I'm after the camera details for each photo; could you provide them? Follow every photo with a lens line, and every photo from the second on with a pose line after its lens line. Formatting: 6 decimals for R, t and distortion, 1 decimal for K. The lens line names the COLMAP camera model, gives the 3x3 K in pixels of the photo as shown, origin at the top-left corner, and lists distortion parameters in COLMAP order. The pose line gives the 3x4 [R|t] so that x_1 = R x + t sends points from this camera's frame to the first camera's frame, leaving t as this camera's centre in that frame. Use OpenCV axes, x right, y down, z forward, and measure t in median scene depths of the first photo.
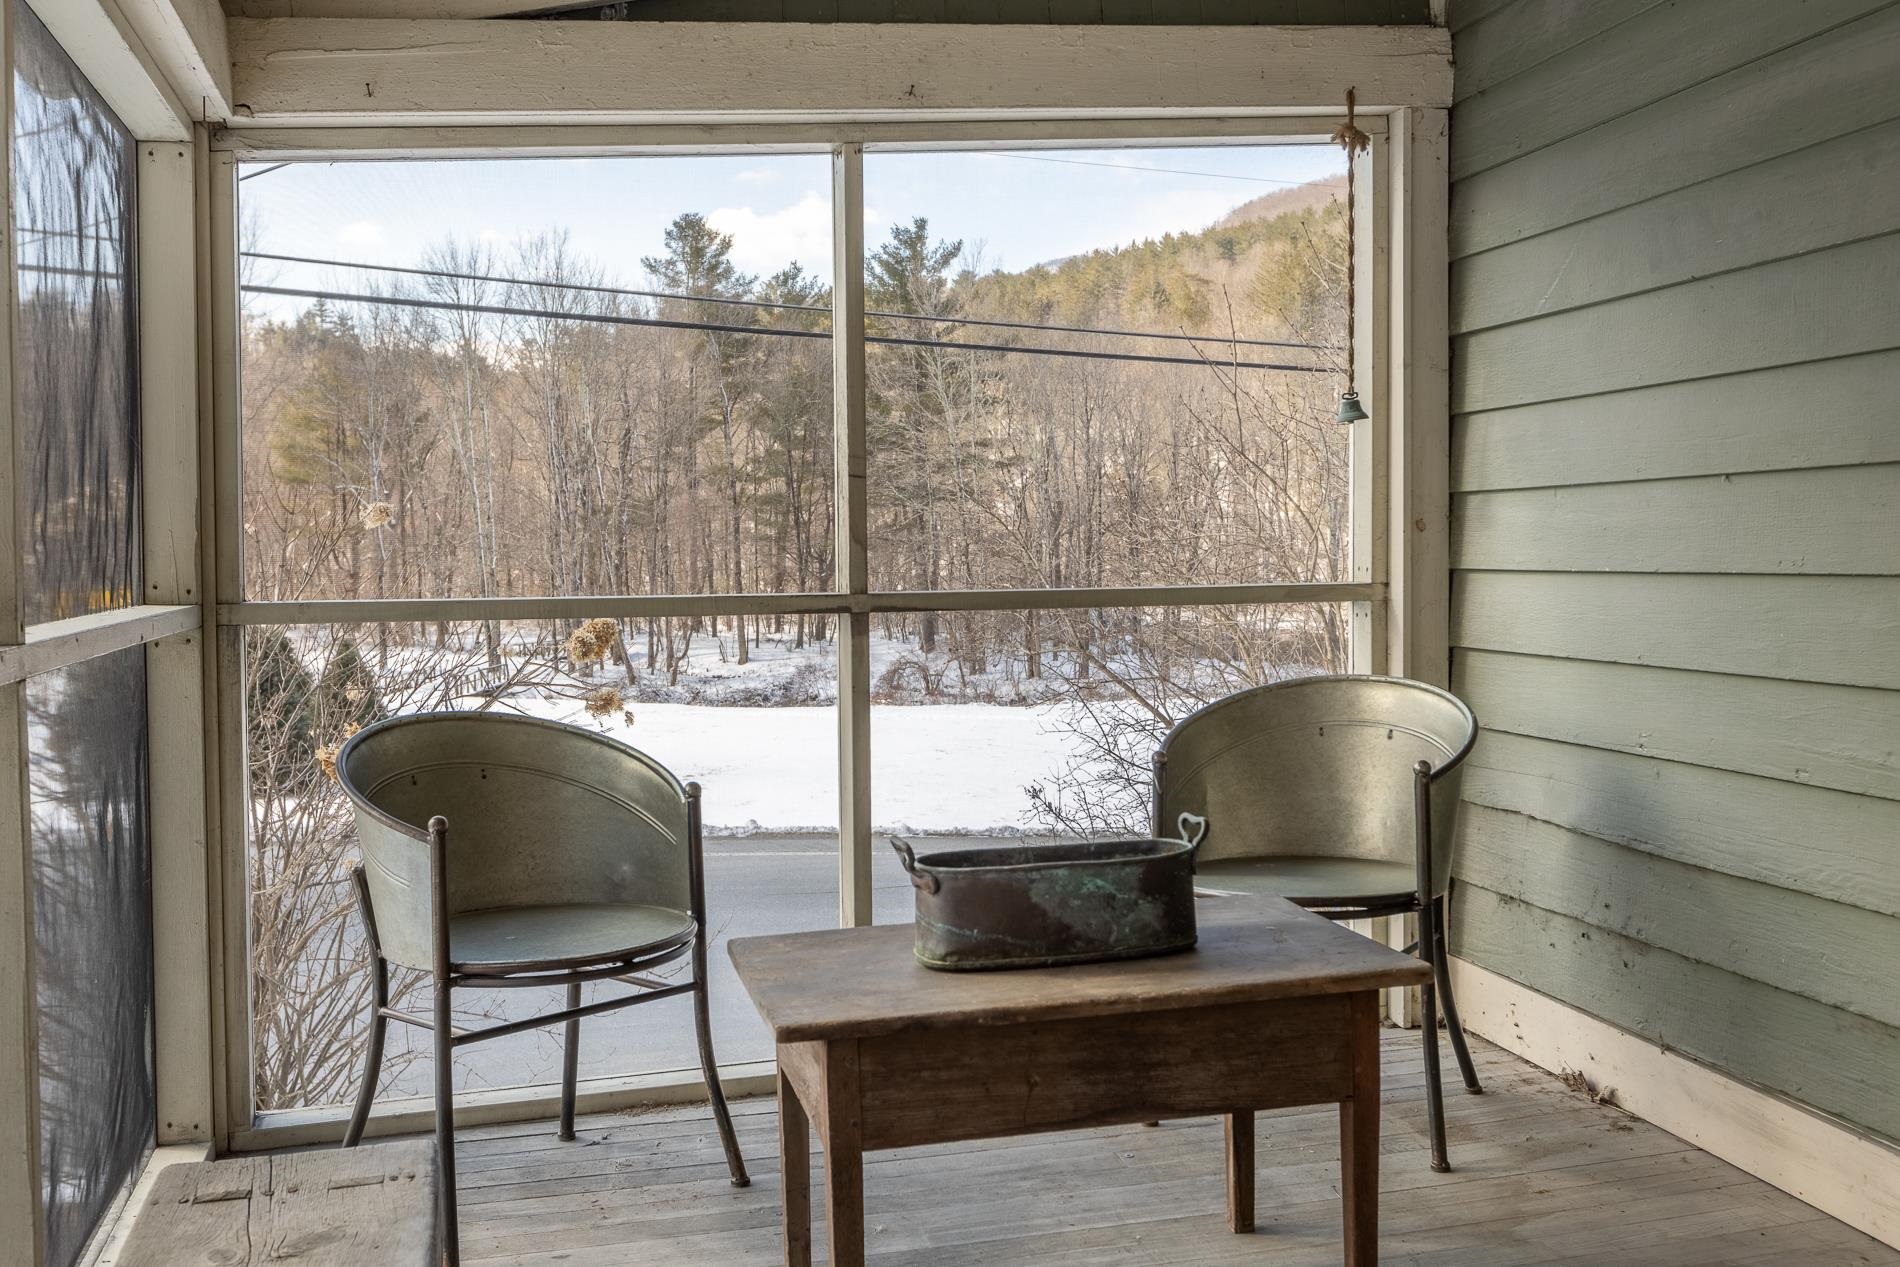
lens RADIAL K [[1836.5, 0, 951.2], [0, 1836.5, 629.1], [0, 0, 1]] dist [-0.016134, 0.000000]
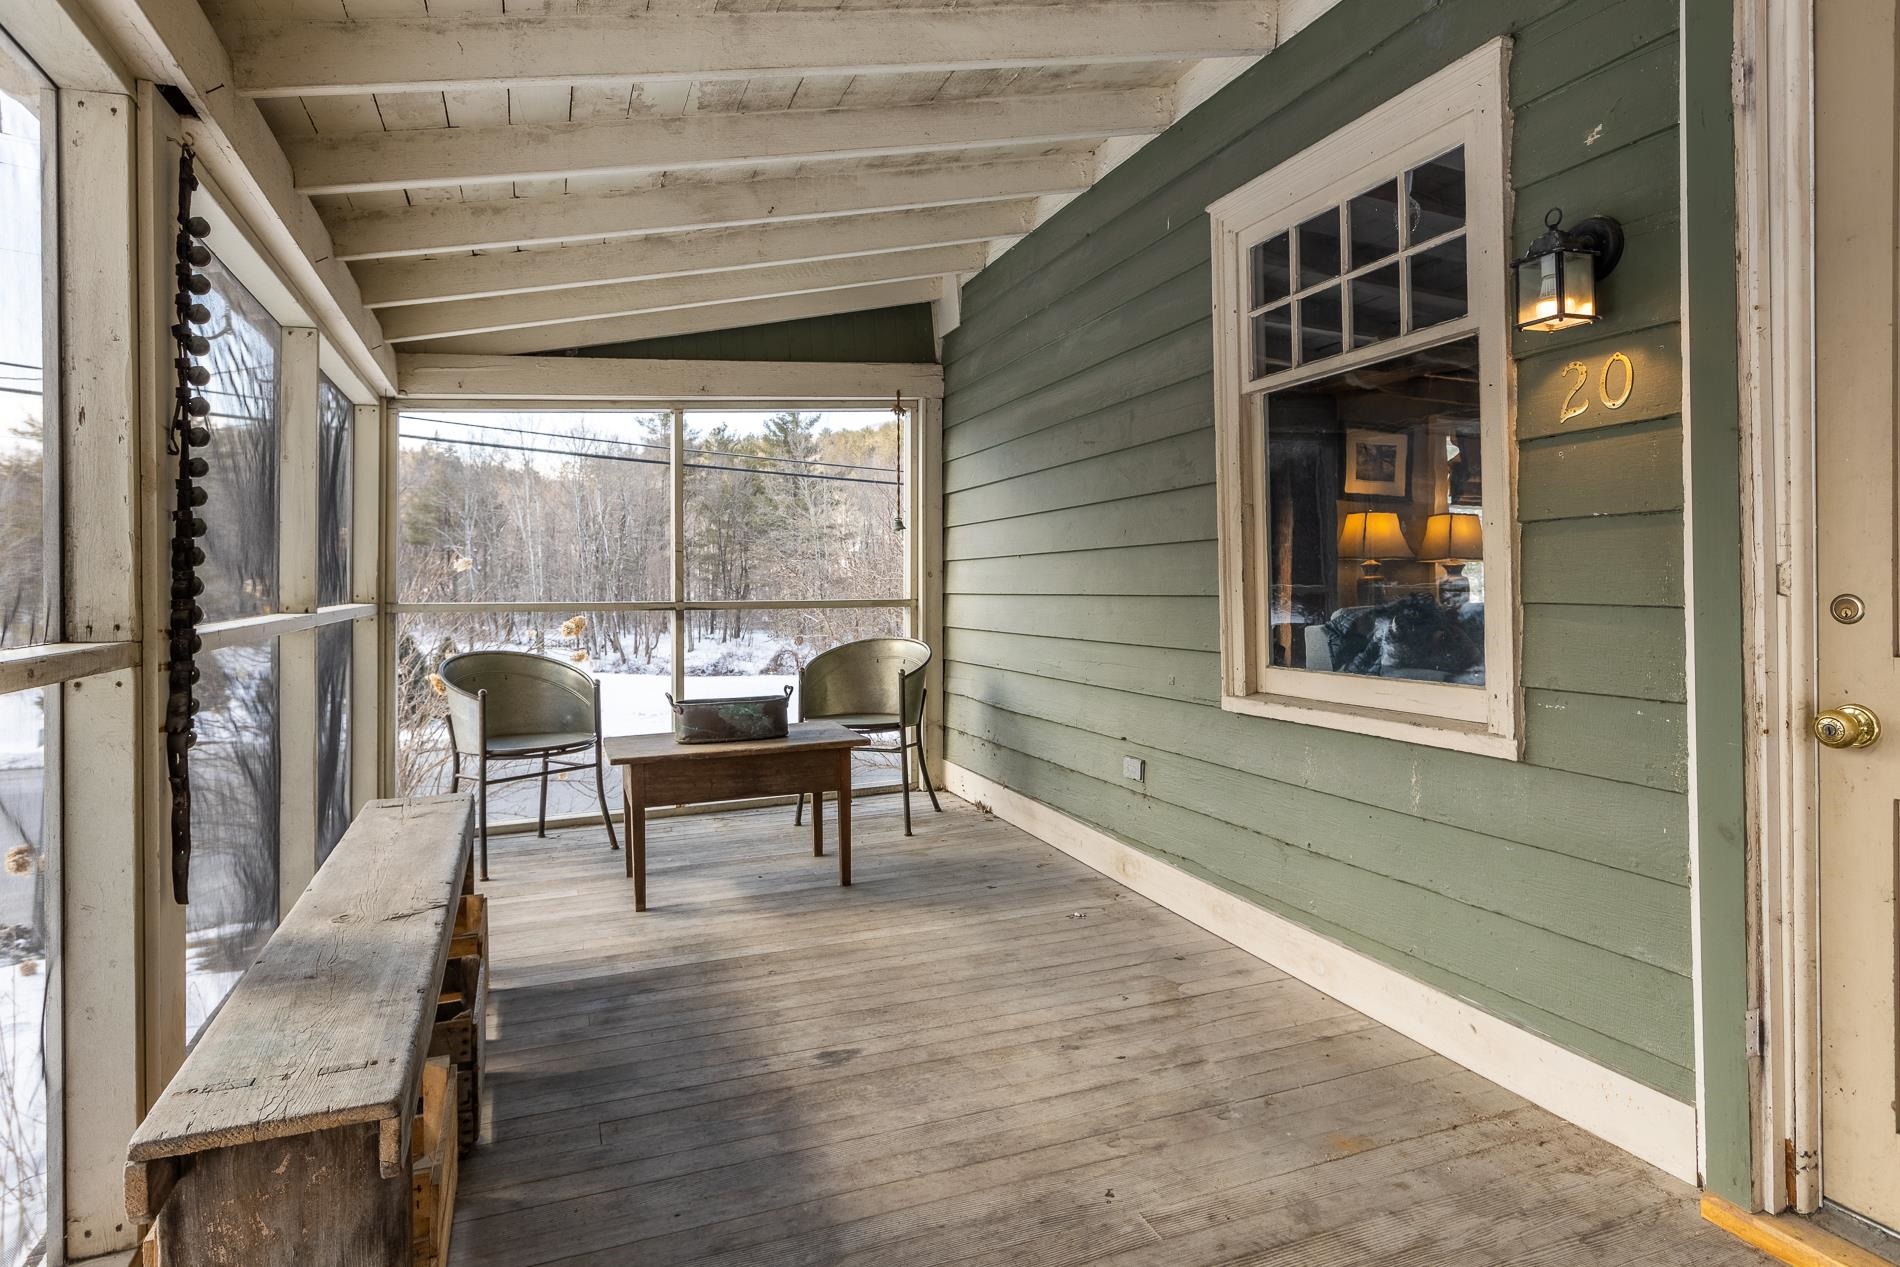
lens RADIAL K [[1057.6, 0, 957.5], [0, 1057.6, 586.4], [0, 0, 1]] dist [0.006313, 0.000340]
pose [[0.991688, 0.007316, 0.128455, 0.121394], [-0.001621, 0.999013, -0.044382, 0.019249], [-0.128653, 0.043805, 0.990722, -0.355746]]
